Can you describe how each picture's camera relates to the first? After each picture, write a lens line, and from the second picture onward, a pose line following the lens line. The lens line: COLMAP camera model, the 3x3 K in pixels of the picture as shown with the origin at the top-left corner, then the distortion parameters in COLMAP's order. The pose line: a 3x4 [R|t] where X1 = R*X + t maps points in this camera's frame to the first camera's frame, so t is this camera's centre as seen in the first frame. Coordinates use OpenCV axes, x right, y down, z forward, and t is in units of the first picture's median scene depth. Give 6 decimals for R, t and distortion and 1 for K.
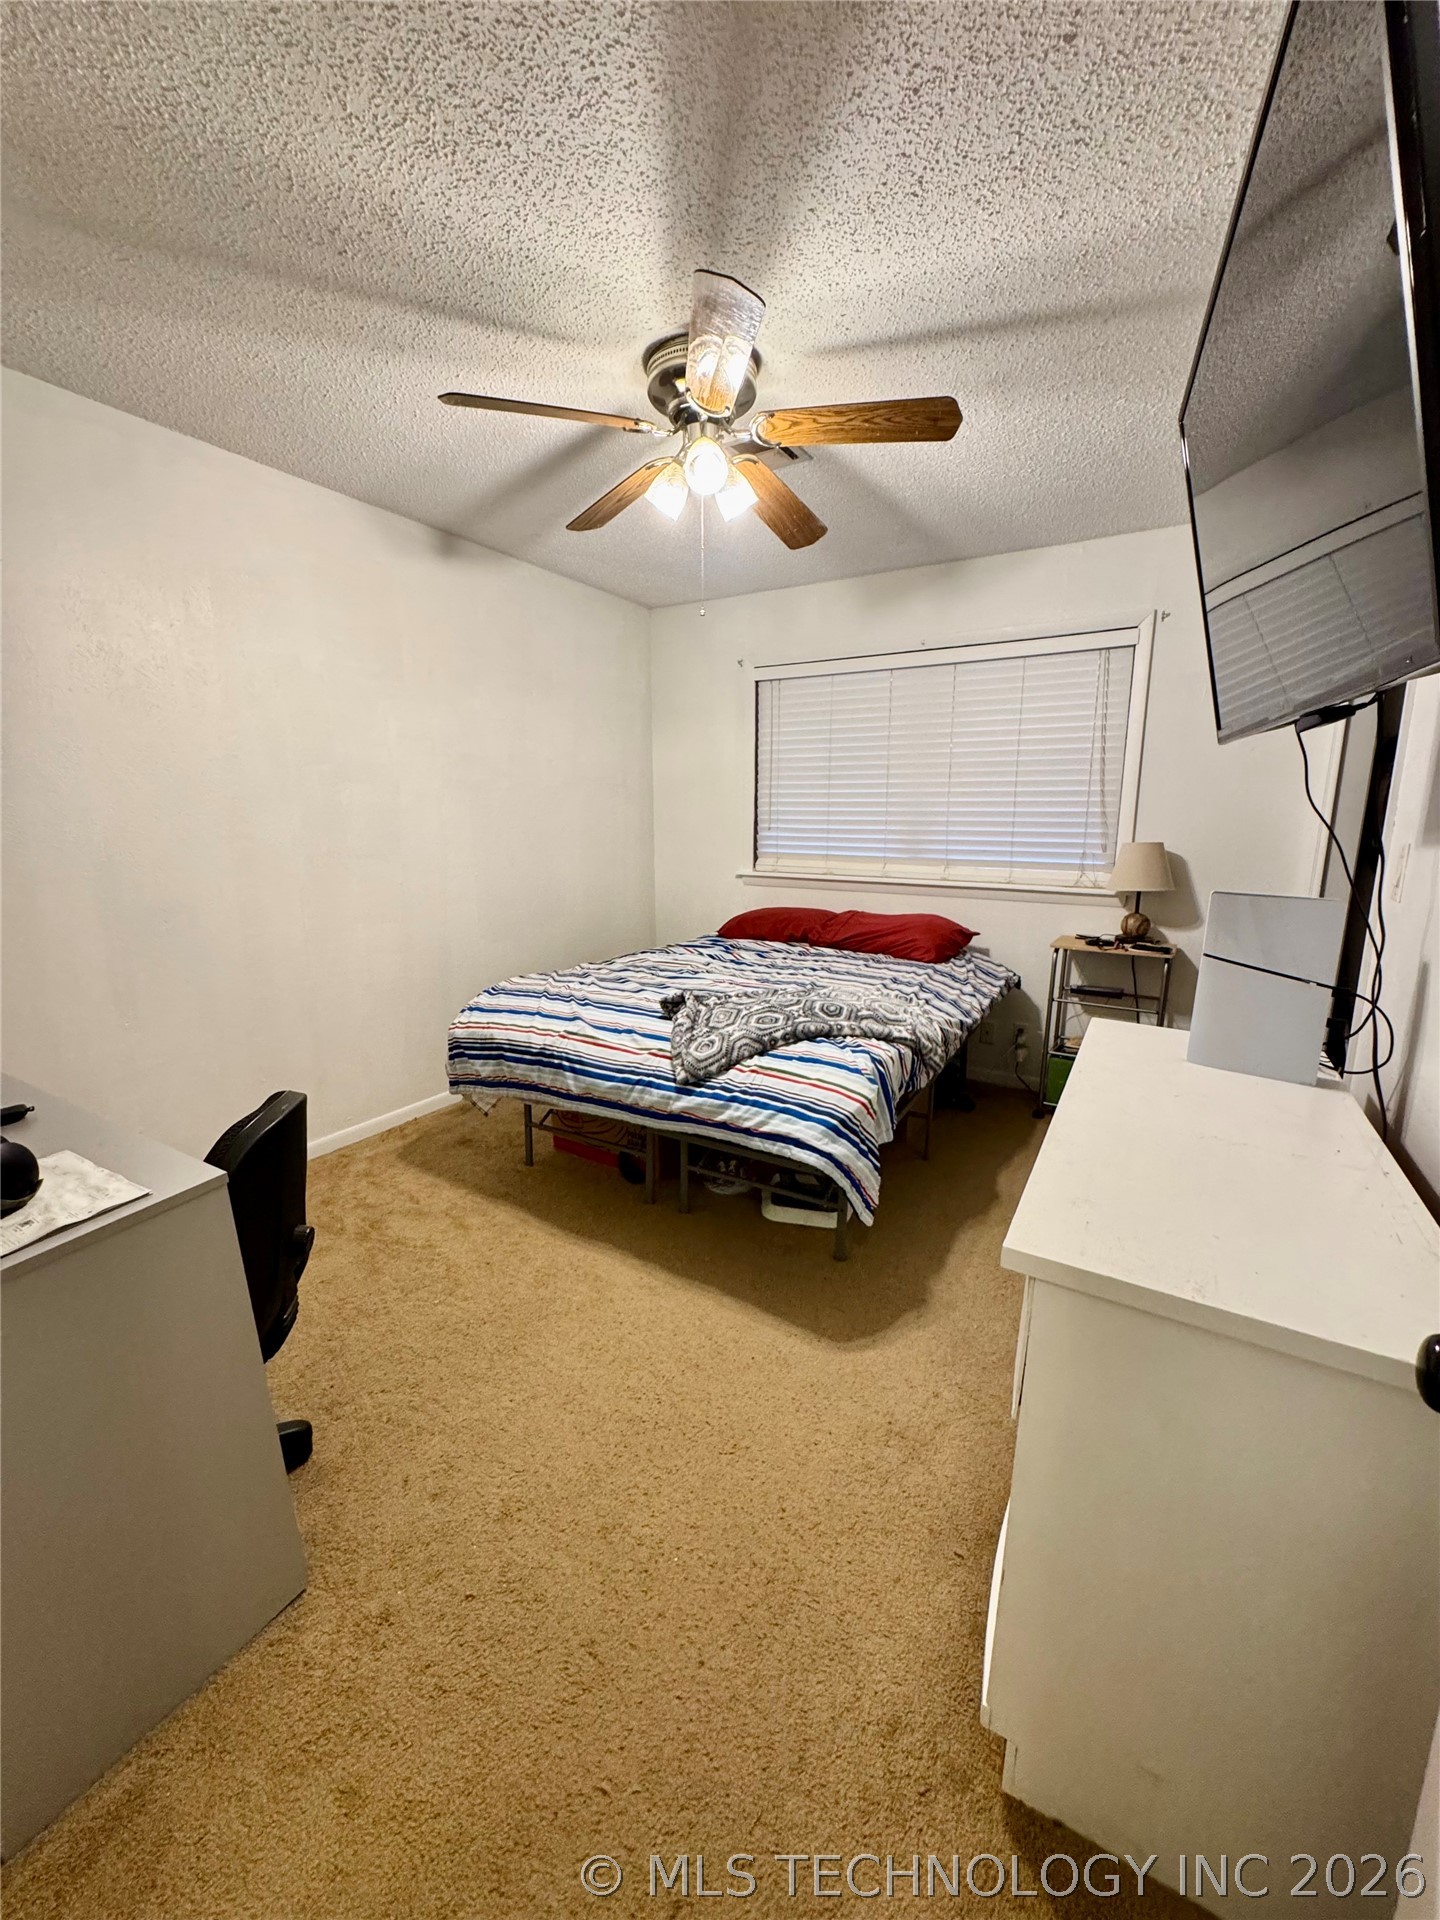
lens RADIAL K [[754.1, 0, 721.7], [0, 754.1, 958.1], [0, 0, 1]] dist [0.000349, 0.000287]
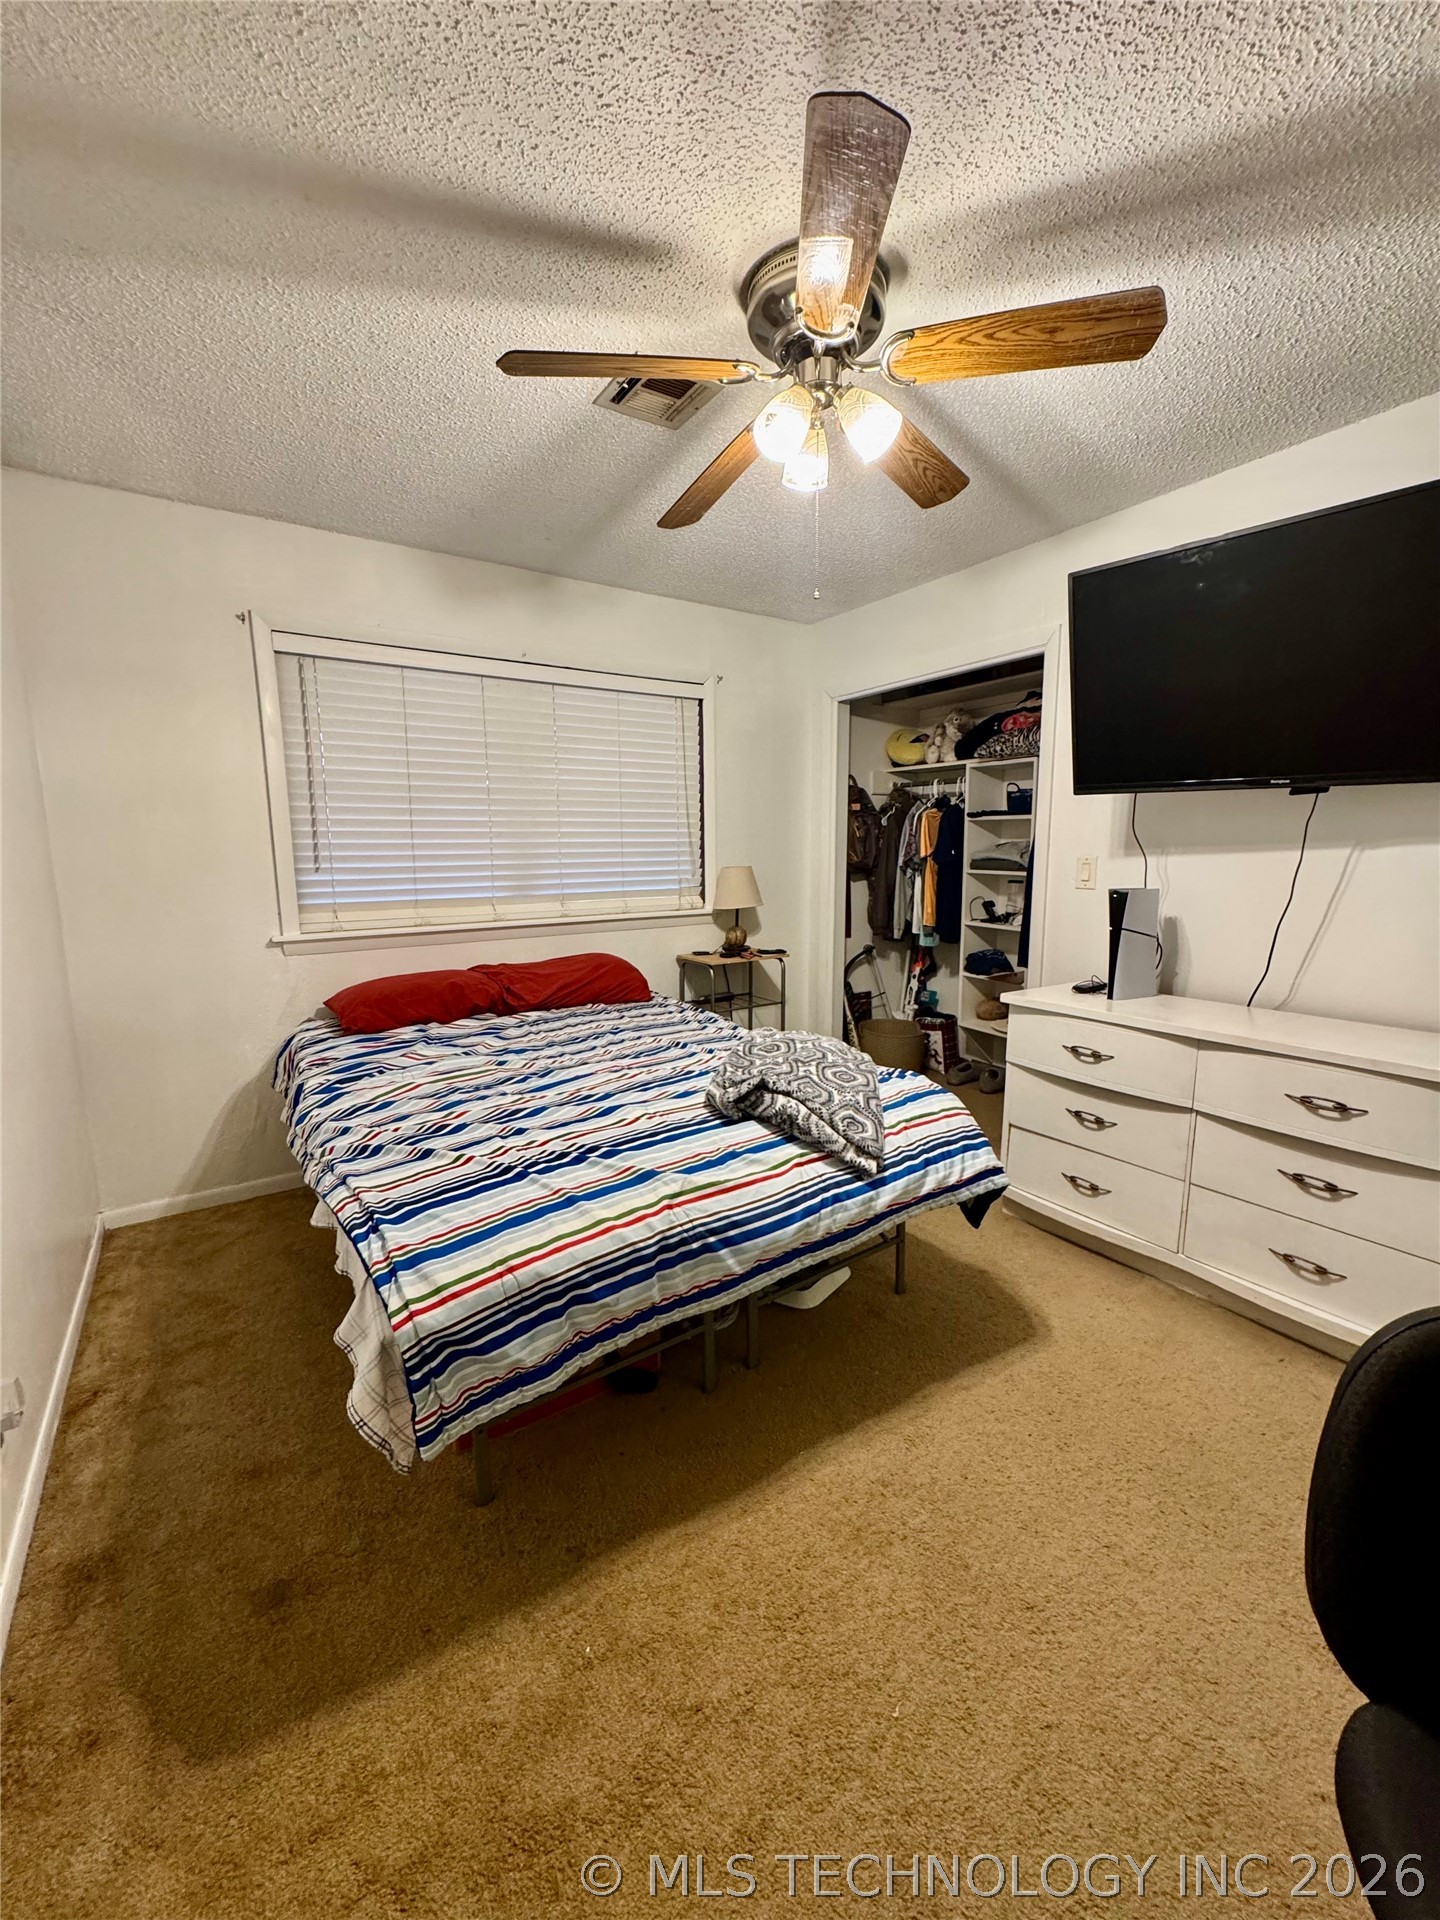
lens RADIAL K [[764.0, 0, 721.1], [0, 764.0, 956.4], [0, 0, 1]] dist [-0.005148, 0.000935]
pose [[0.428914, -0.140200, 0.892400, -0.740796], [0.181547, 0.981105, 0.066879, -0.134367], [-0.884914, 0.133328, 0.446263, 0.675880]]
